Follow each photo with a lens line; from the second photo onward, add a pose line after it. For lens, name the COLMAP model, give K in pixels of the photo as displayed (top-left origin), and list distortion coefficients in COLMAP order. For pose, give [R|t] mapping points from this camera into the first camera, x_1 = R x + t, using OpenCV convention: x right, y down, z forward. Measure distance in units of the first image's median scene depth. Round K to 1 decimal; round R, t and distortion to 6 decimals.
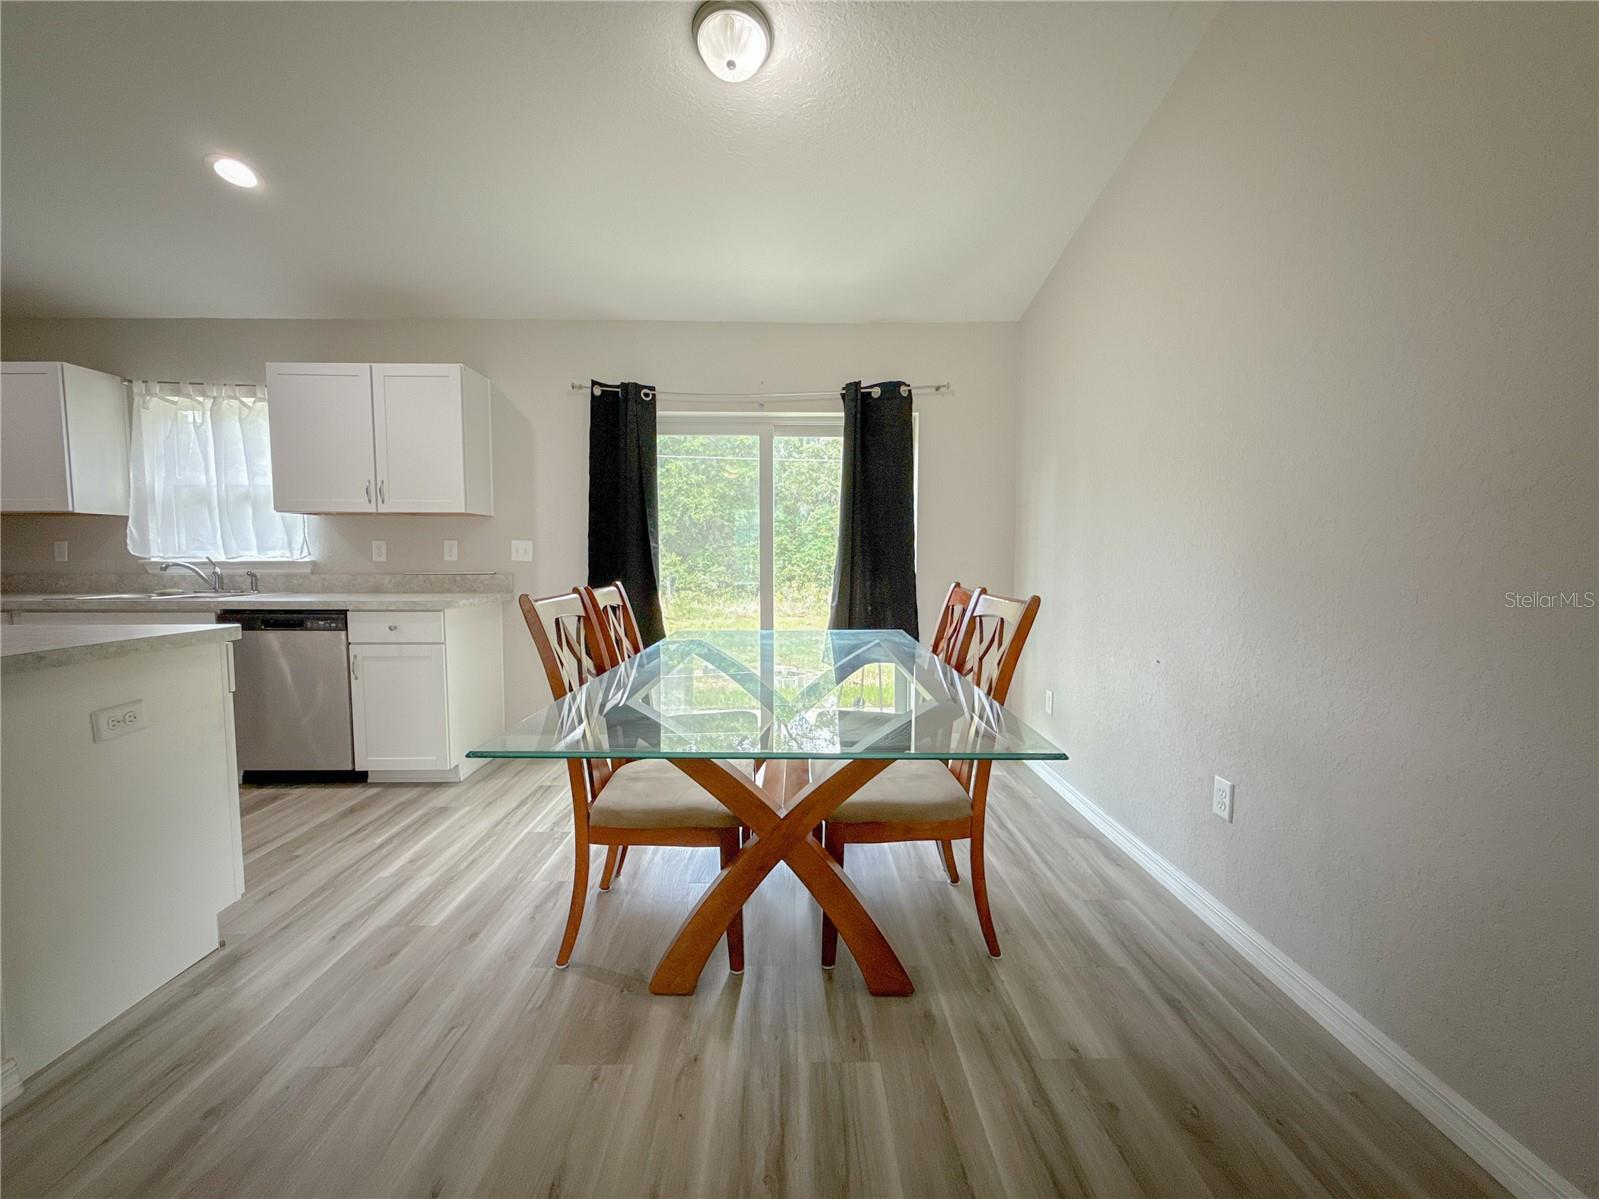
lens RADIAL K [[639.8, 0, 798.6], [0, 639.8, 598.0], [0, 0, 1]] dist [0.000231, -0.000351]
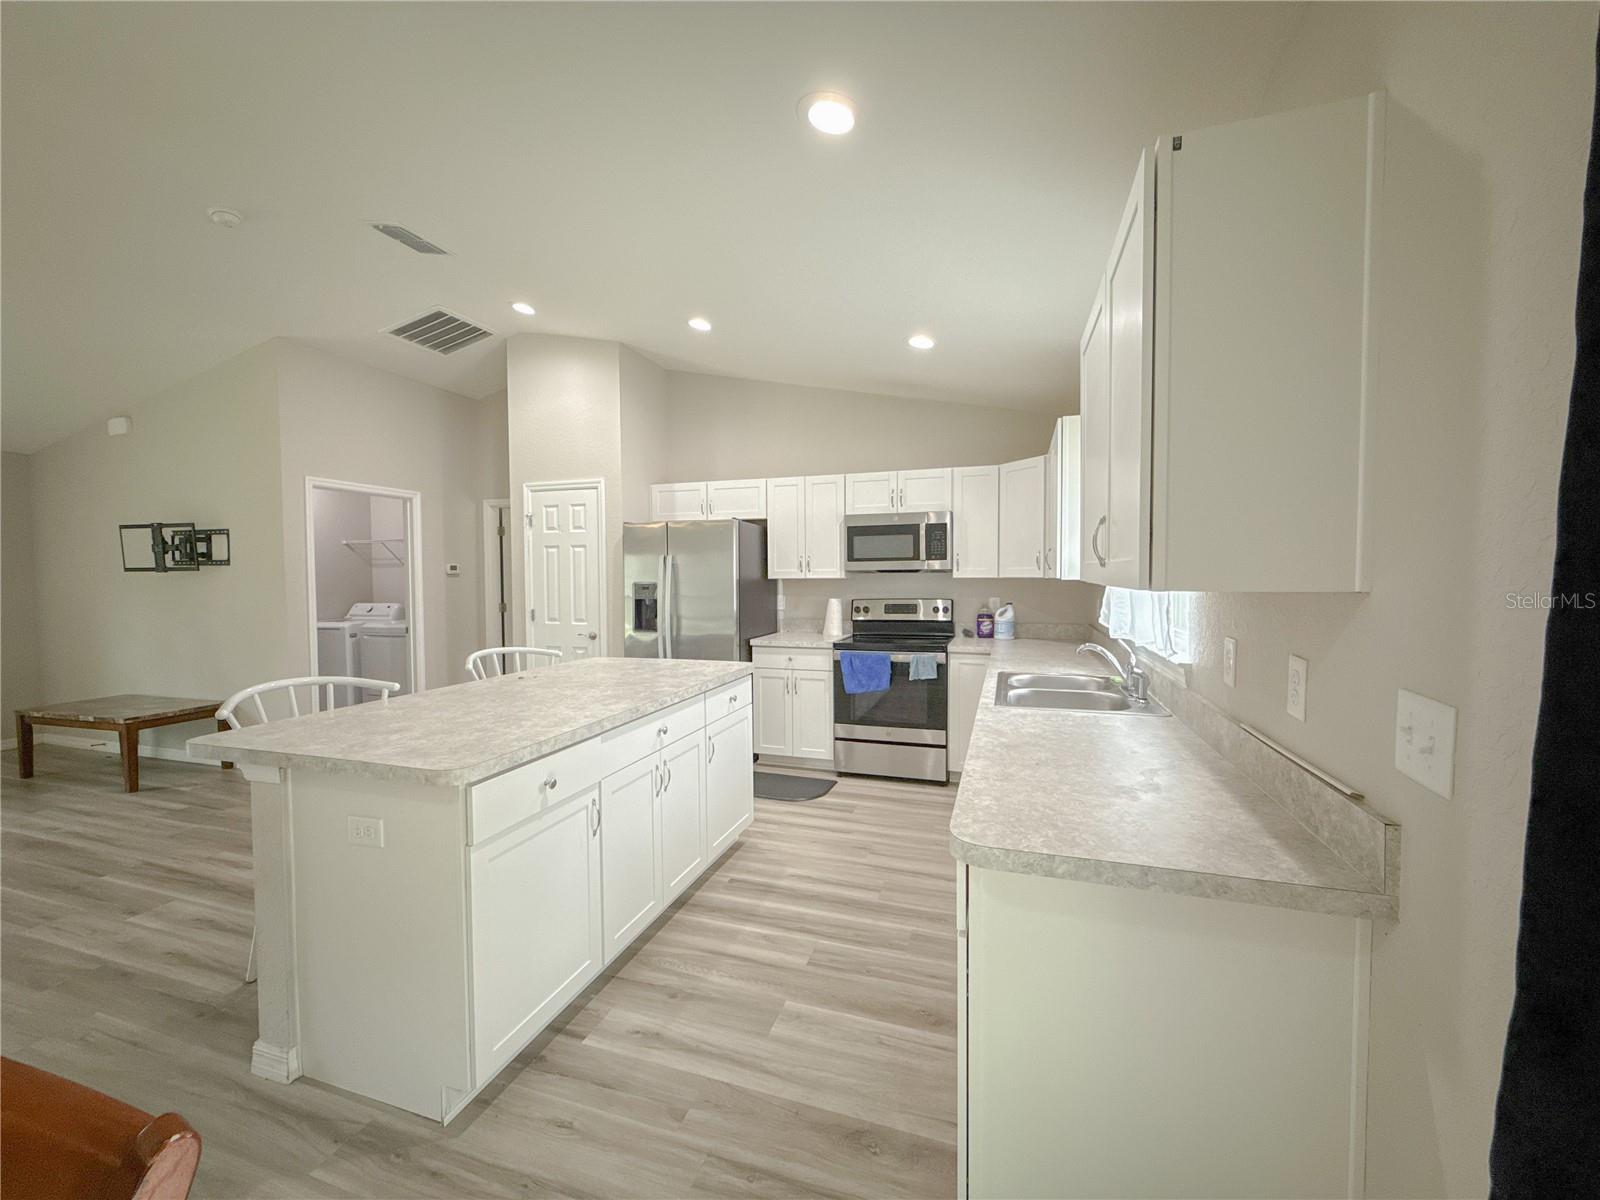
lens RADIAL K [[640.2, 0, 799.1], [0, 640.2, 598.5], [0, 0, 1]] dist [0.000231, -0.000351]
pose [[-0.328739, 0.039130, -0.943610, -0.141524], [-0.056730, 0.996519, 0.061089, -0.135132], [0.942715, 0.073613, -0.325375, 0.905423]]
